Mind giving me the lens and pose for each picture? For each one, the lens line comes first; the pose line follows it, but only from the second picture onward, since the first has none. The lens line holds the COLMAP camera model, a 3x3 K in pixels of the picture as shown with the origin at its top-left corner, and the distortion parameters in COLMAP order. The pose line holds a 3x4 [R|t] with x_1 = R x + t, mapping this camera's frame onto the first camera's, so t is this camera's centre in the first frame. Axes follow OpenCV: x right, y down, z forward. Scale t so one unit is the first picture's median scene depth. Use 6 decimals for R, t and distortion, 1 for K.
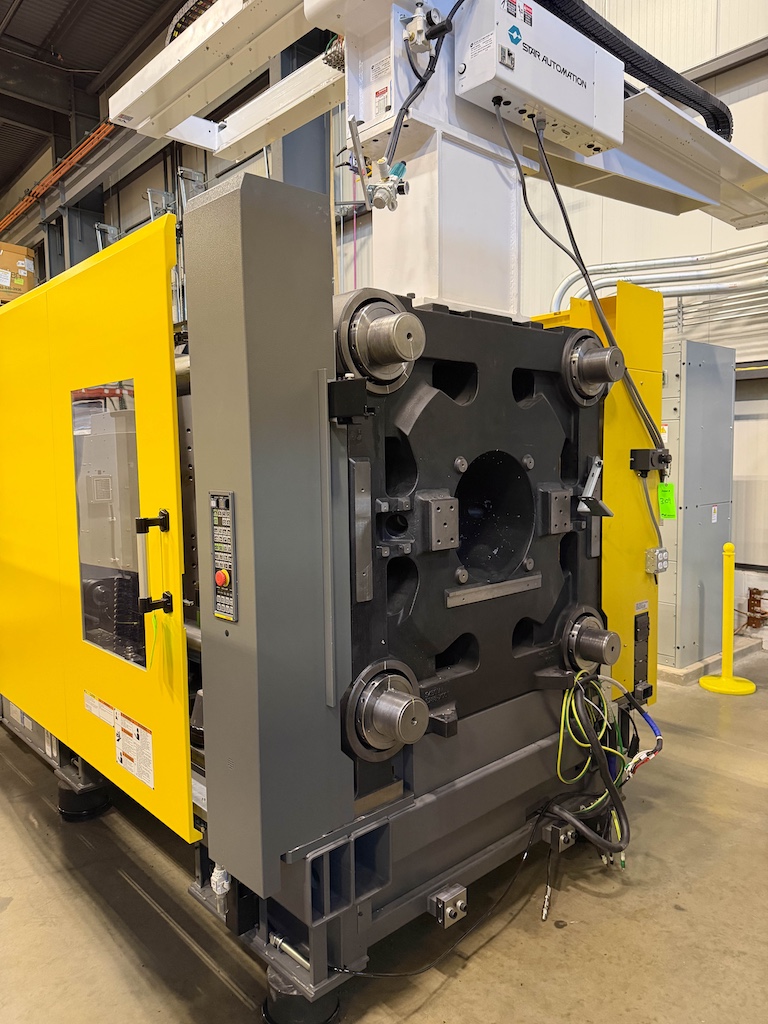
lens RADIAL K [[727.0, 0, 386.2], [0, 727.0, 516.9], [0, 0, 1]] dist [0.075898, -0.107600]
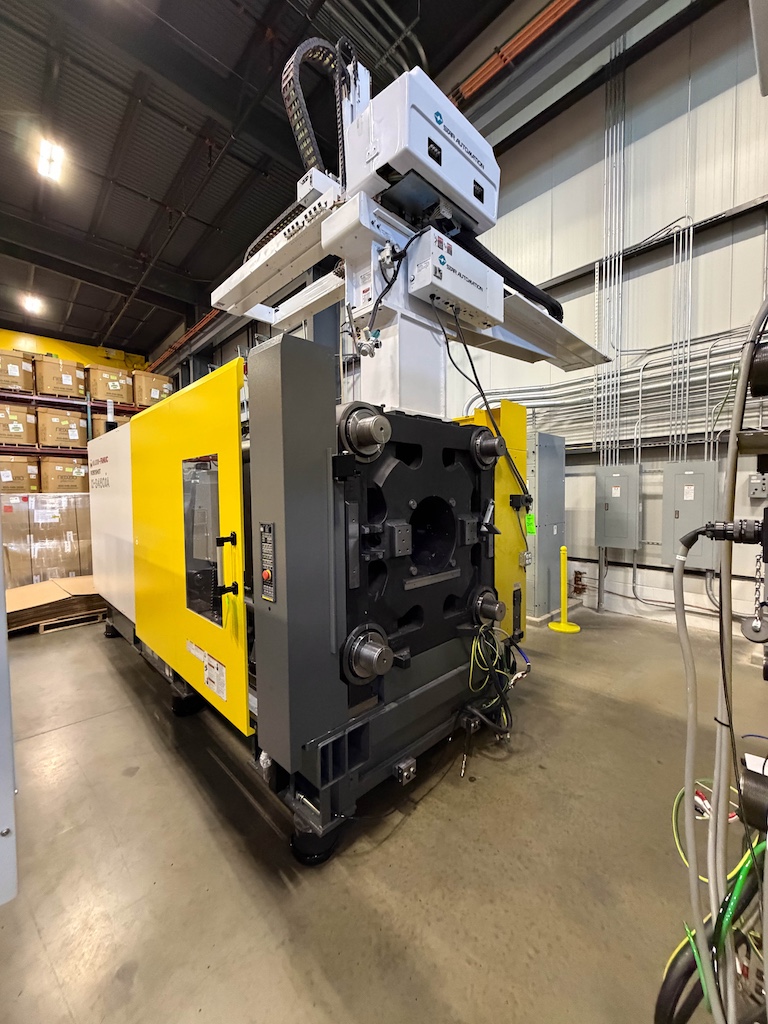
lens RADIAL K [[409.1, 0, 385.4], [0, 409.1, 509.3], [0, 0, 1]] dist [-0.000262, -0.000382]
pose [[0.999440, 0.002163, 0.033398, 0.007974], [-0.000681, 0.999016, -0.044340, -0.018002], [-0.033461, 0.044293, 0.998458, 0.056033]]
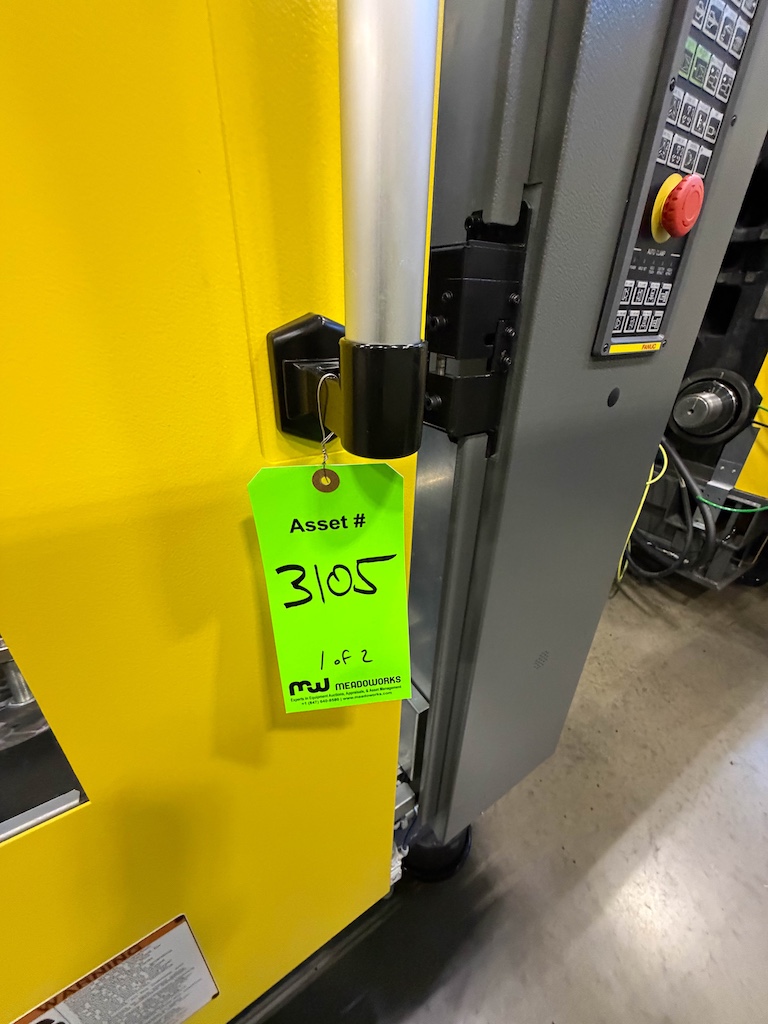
lens RADIAL K [[409.1, 0, 385.4], [0, 409.1, 509.3], [0, 0, 1]] dist [-0.000262, -0.000382]
pose [[0.171666, -0.433619, 0.884593, -0.360479], [0.053372, 0.900698, 0.431156, 0.094163], [-0.983708, -0.026802, 0.177762, 0.876774]]
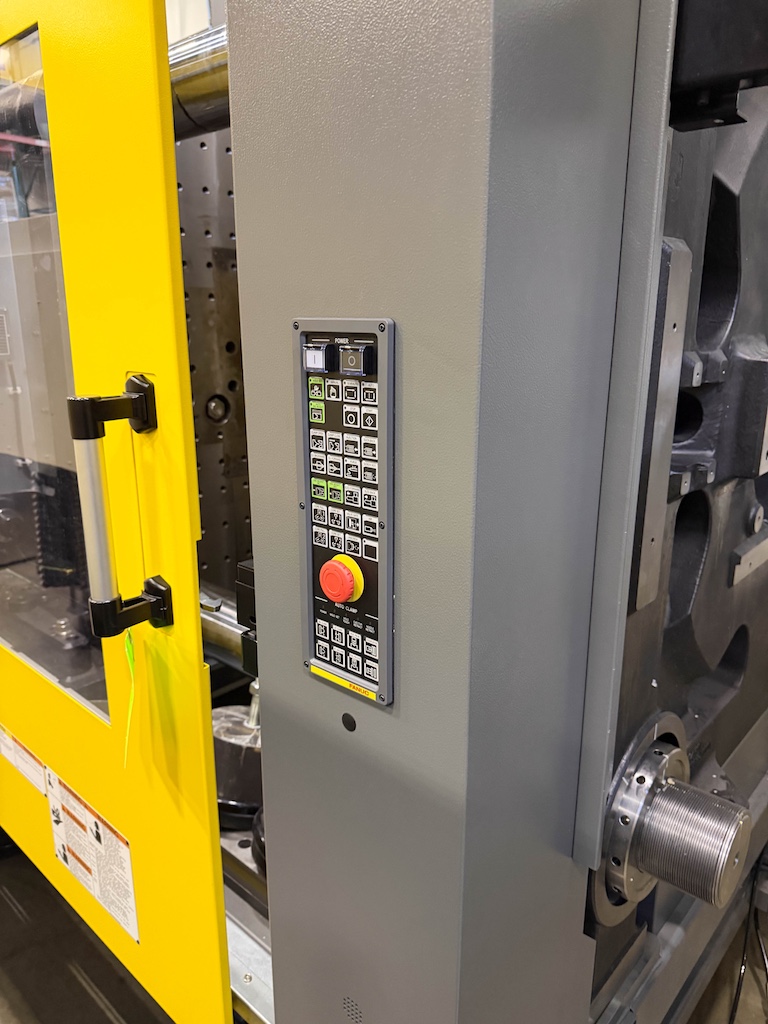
lens RADIAL K [[740.6, 0, 384.0], [0, 740.6, 512.0], [0, 0, 1]] dist [0.000050, -0.001178]
pose [[0.995640, -0.008838, 0.092861, -0.191188], [-0.007574, 0.984554, 0.174916, -0.007551], [-0.092973, -0.174856, 0.980195, 0.533414]]
